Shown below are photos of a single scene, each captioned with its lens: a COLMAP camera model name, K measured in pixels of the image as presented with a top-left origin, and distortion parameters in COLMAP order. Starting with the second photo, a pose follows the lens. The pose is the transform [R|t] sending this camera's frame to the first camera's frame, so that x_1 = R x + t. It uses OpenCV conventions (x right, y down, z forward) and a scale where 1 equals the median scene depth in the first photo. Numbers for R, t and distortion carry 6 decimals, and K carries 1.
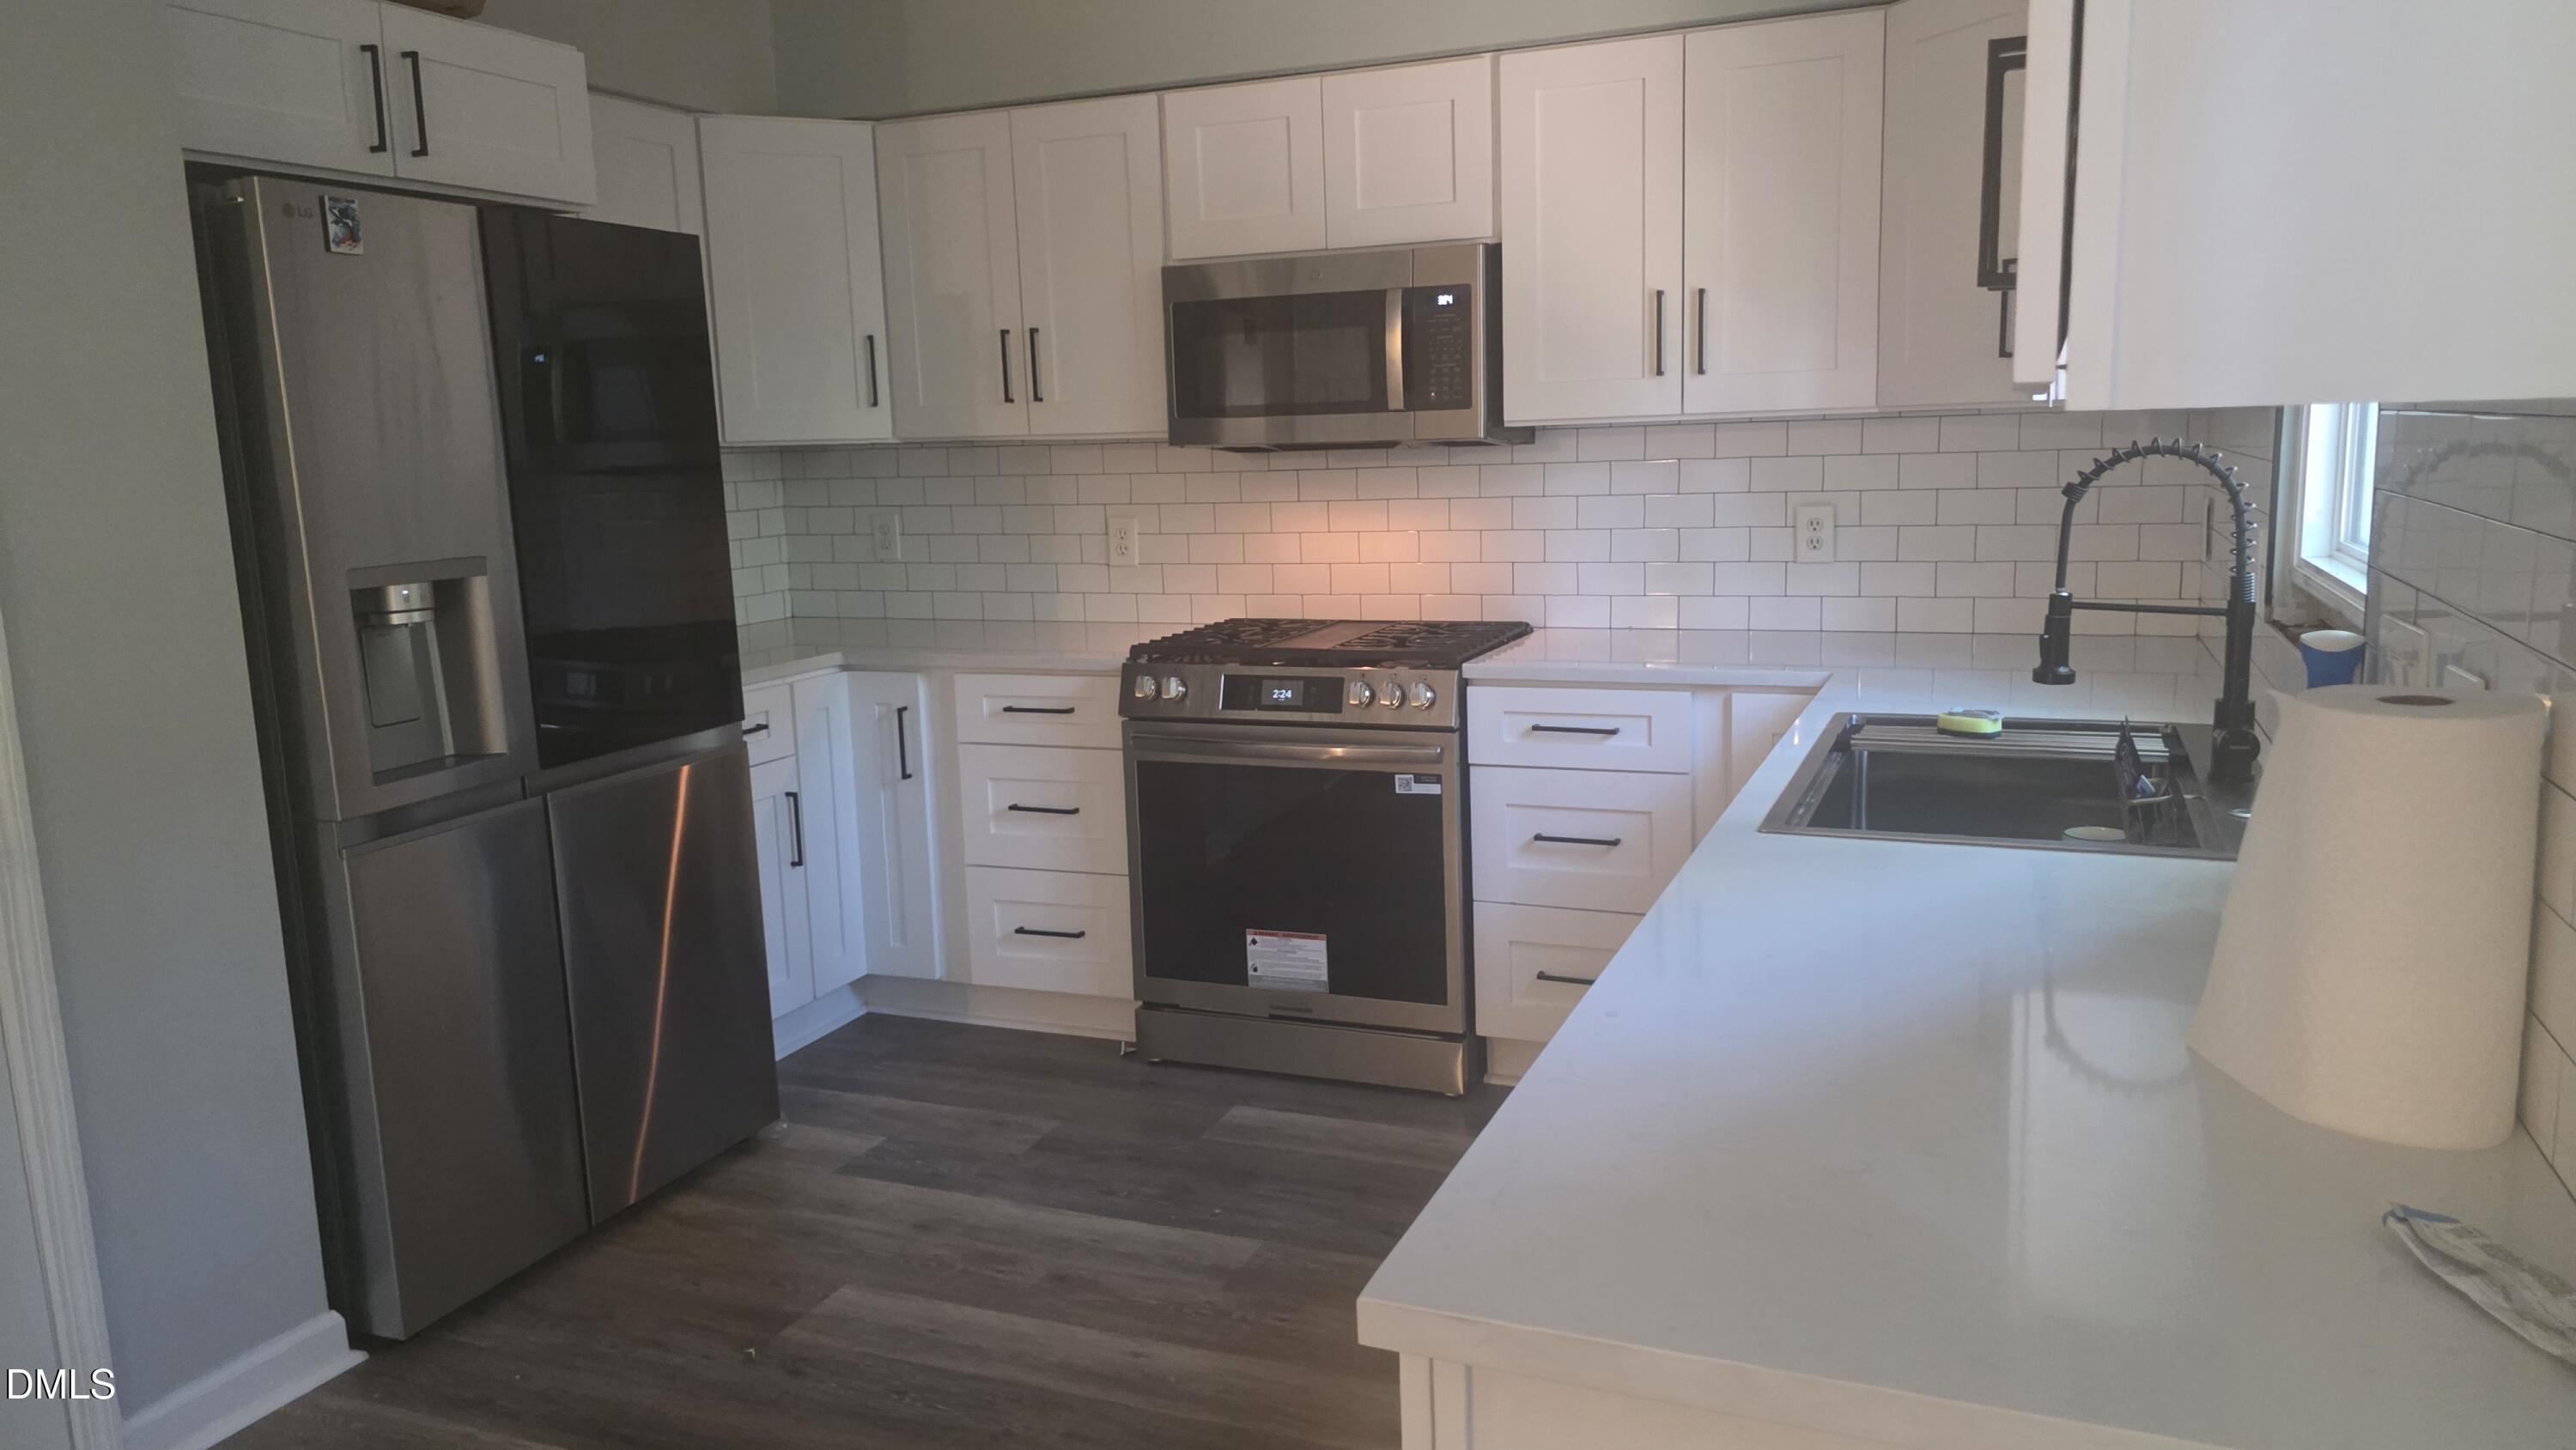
lens RADIAL K [[1742.6, 0, 1298.8], [0, 1742.6, 711.1], [0, 0, 1]] dist [0.098984, -0.146274]
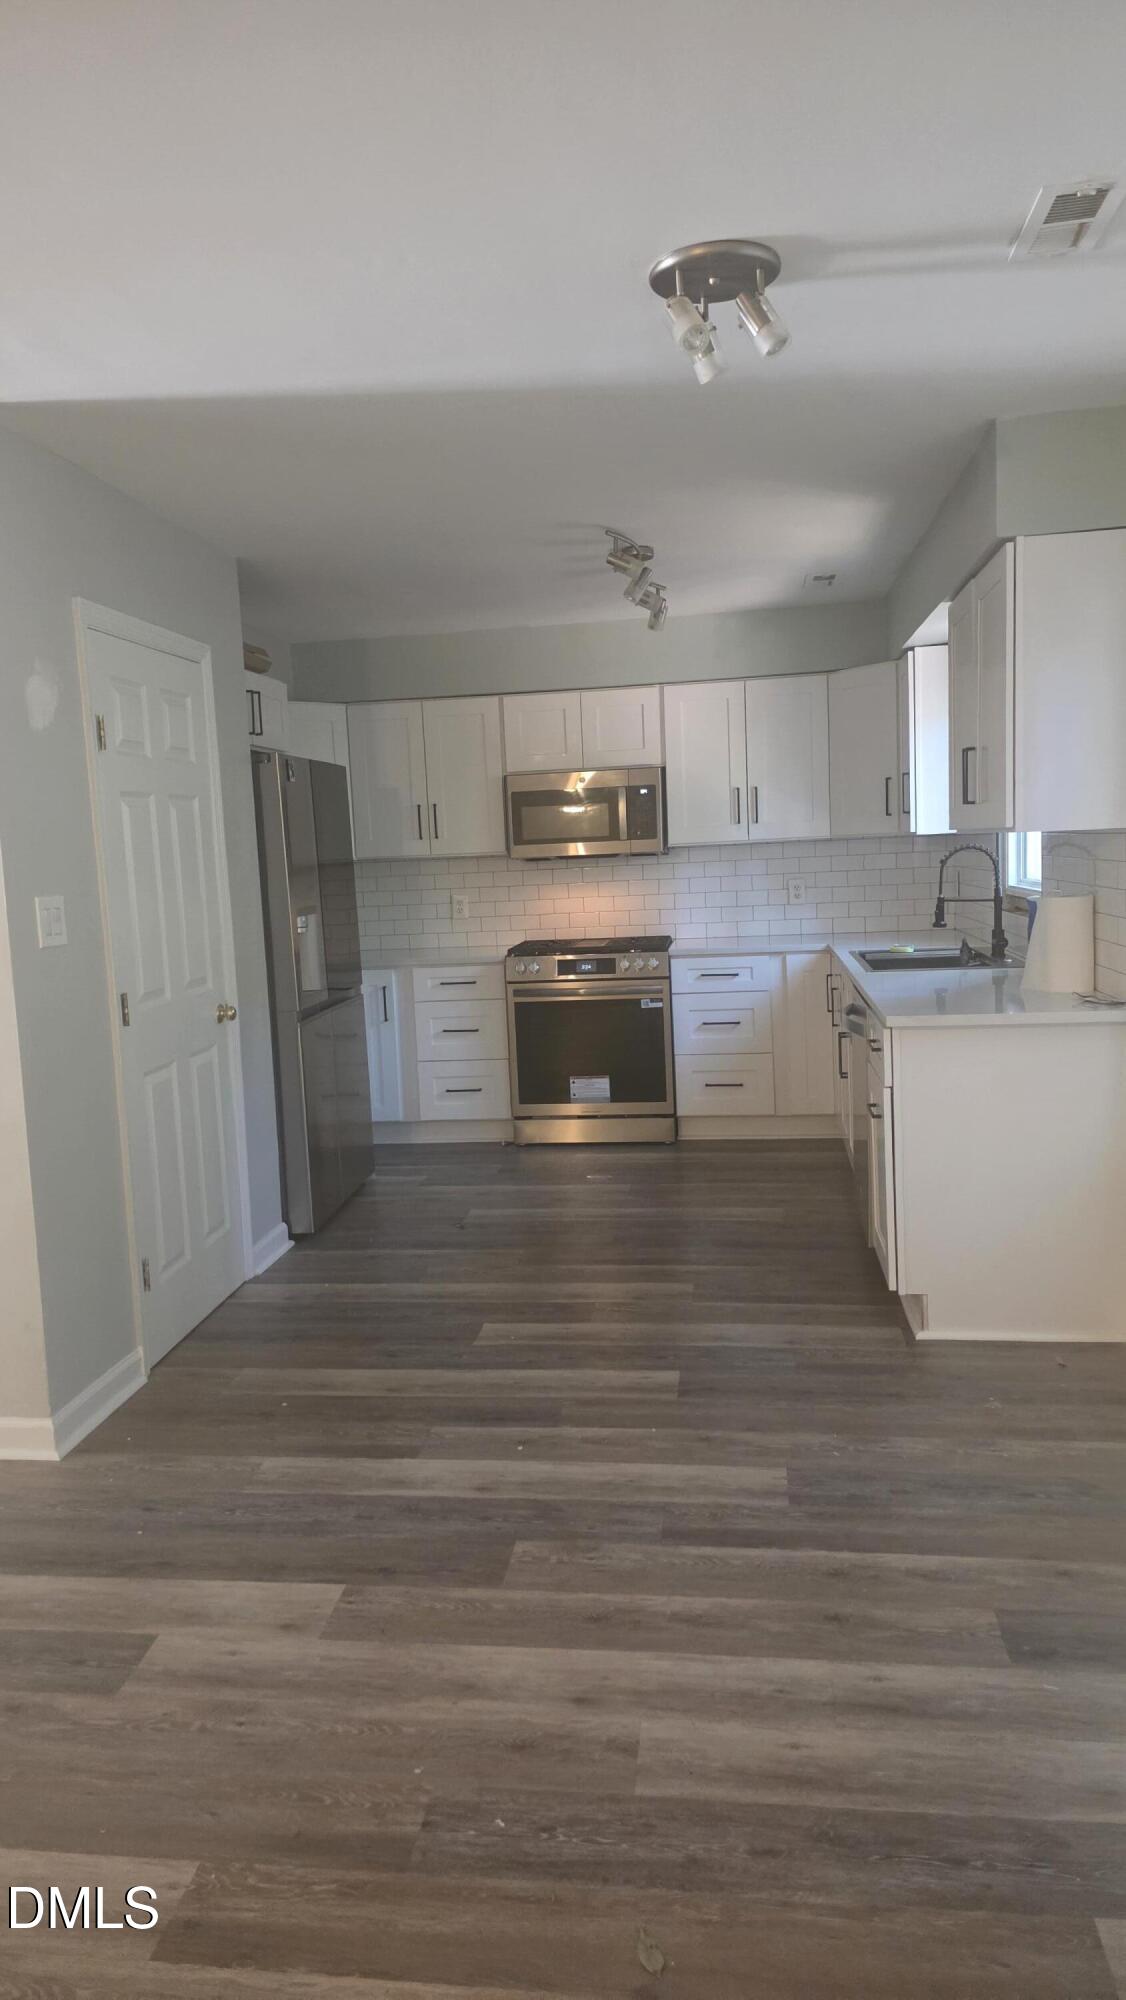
lens RADIAL K [[1353.1, 0, 529.6], [0, 1353.1, 995.4], [0, 0, 1]] dist [0.098984, -0.146274]
pose [[0.971455, -0.039242, 0.233954, -0.478675], [0.053001, 0.997197, -0.052815, 0.112033], [-0.231225, 0.063708, 0.970812, -0.645279]]
